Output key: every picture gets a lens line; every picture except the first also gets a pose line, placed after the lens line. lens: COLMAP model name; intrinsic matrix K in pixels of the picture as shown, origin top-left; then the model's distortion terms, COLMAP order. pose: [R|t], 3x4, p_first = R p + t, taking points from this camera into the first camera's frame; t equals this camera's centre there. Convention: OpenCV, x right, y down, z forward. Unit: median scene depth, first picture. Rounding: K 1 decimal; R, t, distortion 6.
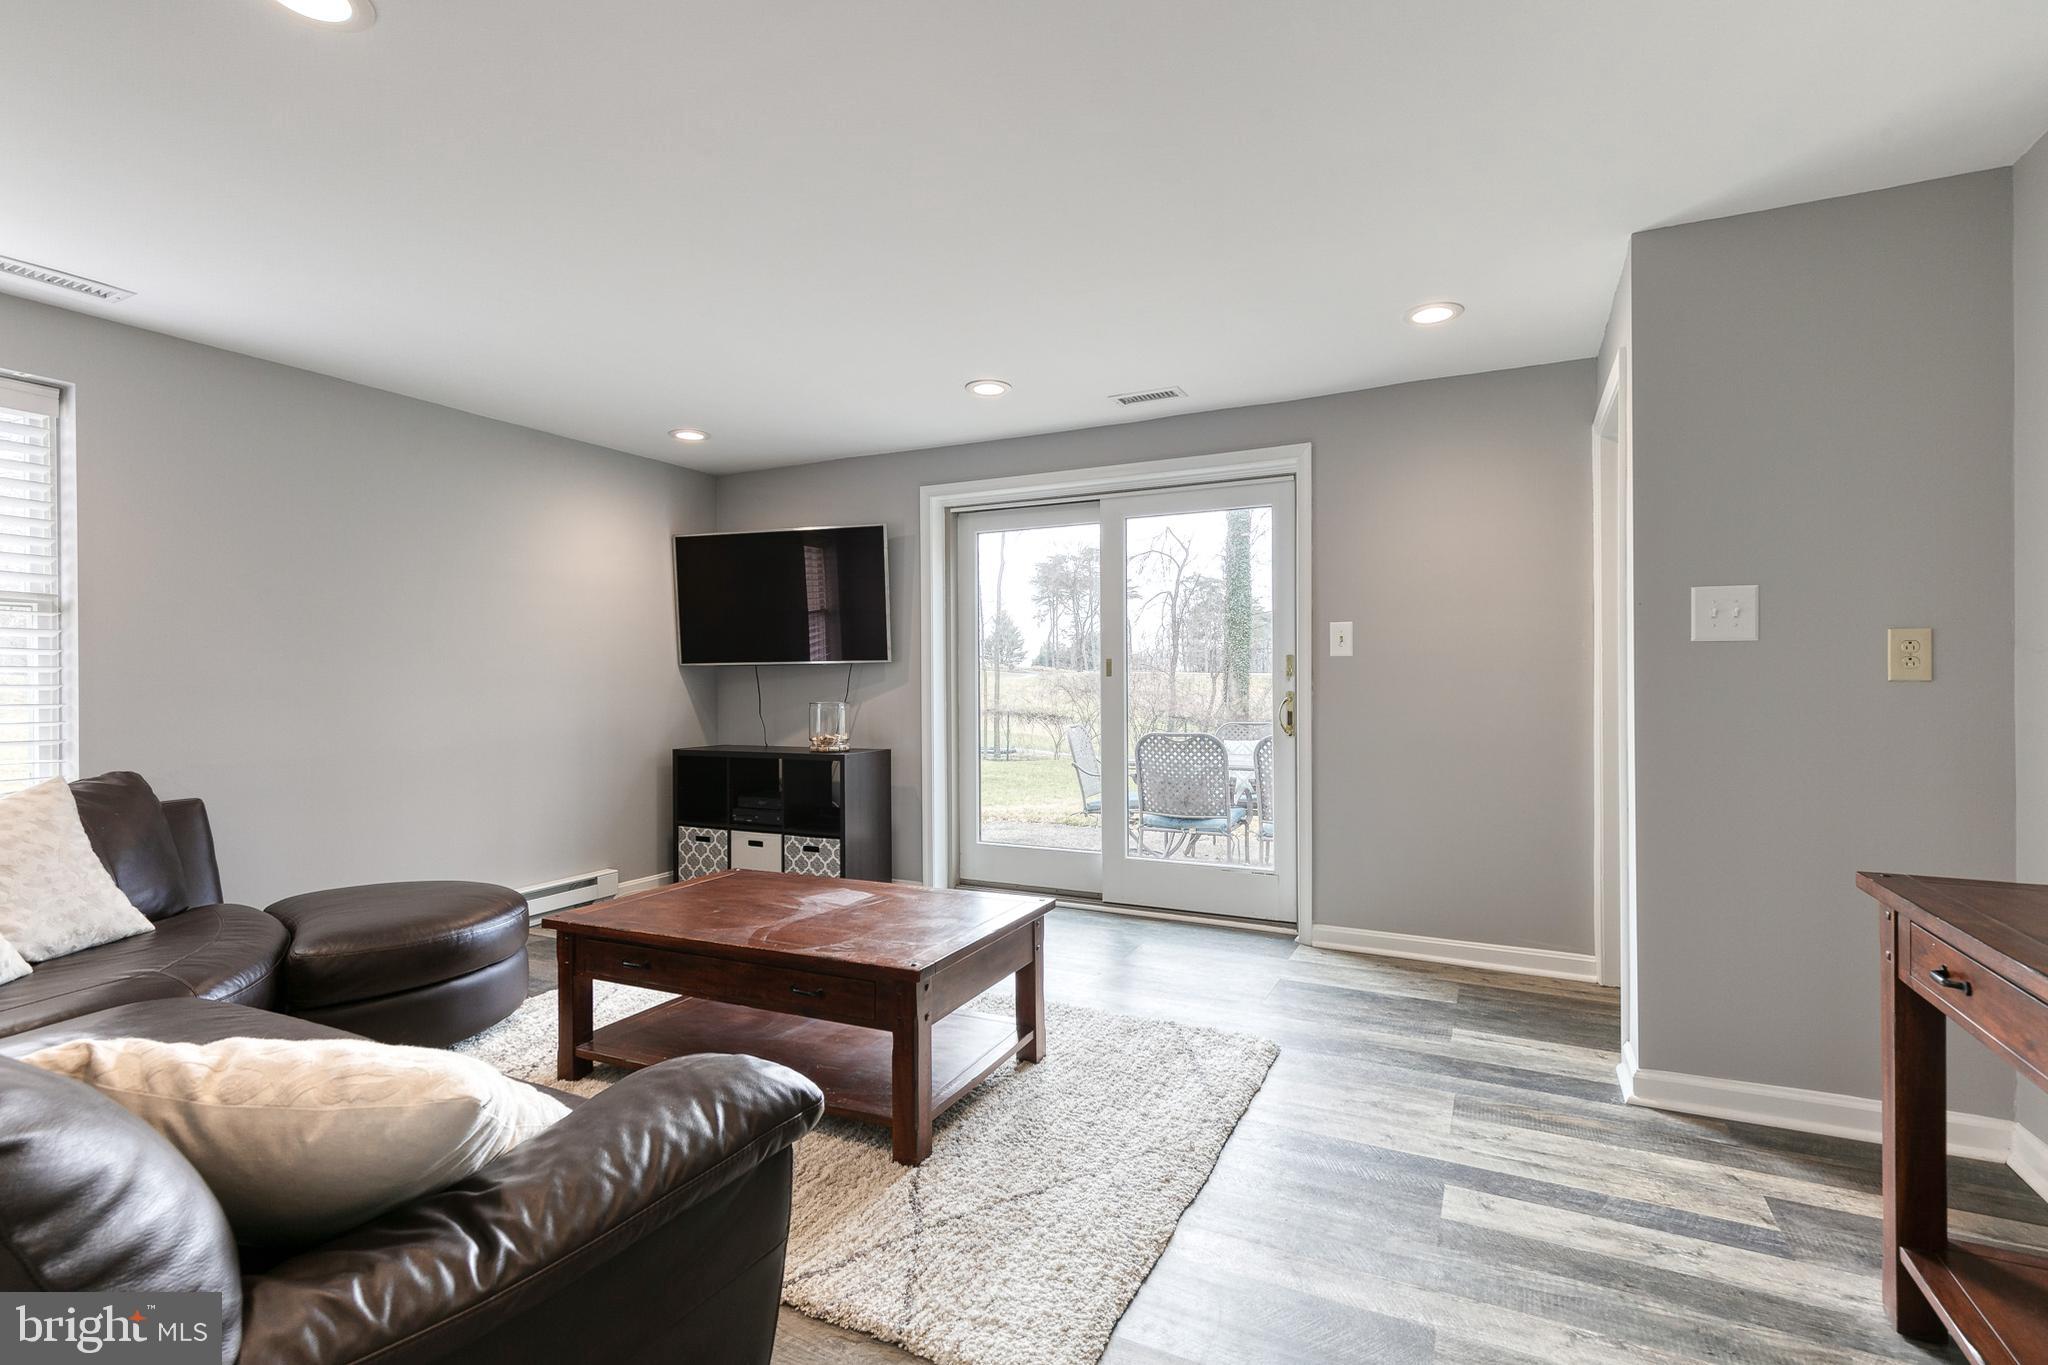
lens RADIAL K [[932.4, 0, 1041.7], [0, 932.4, 696.5], [0, 0, 1]] dist [0.006656, -0.000663]
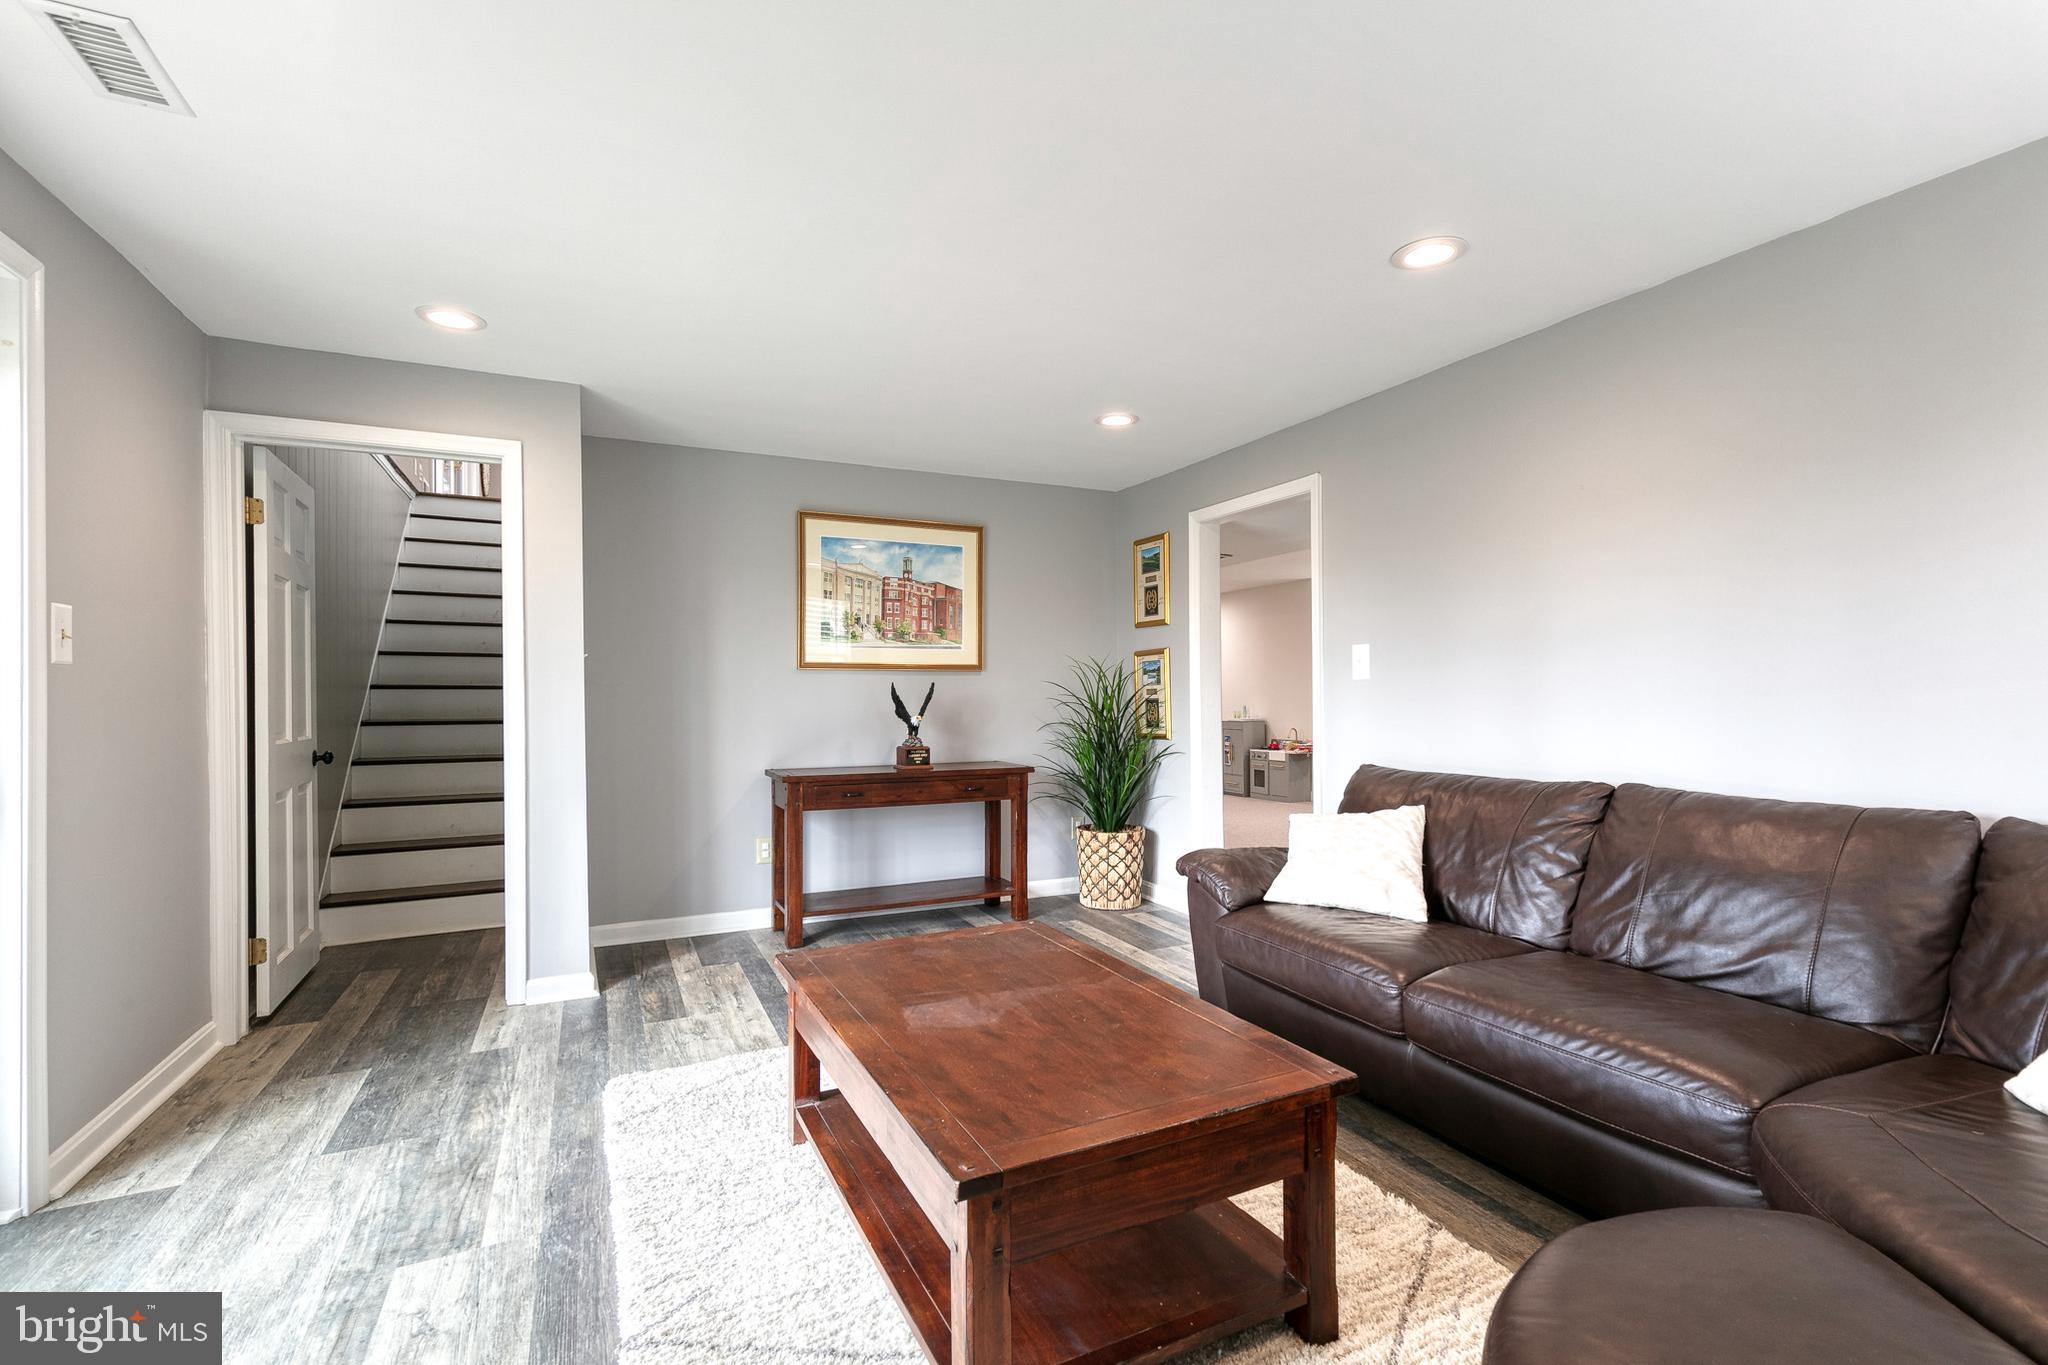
lens RADIAL K [[932.4, 0, 1041.7], [0, 932.4, 696.5], [0, 0, 1]] dist [0.006656, -0.000663]
pose [[-0.795409, 0.010482, 0.605983, -0.695748], [0.022152, 0.999685, 0.011785, -0.023585], [-0.605668, 0.022797, -0.795391, 1.514342]]
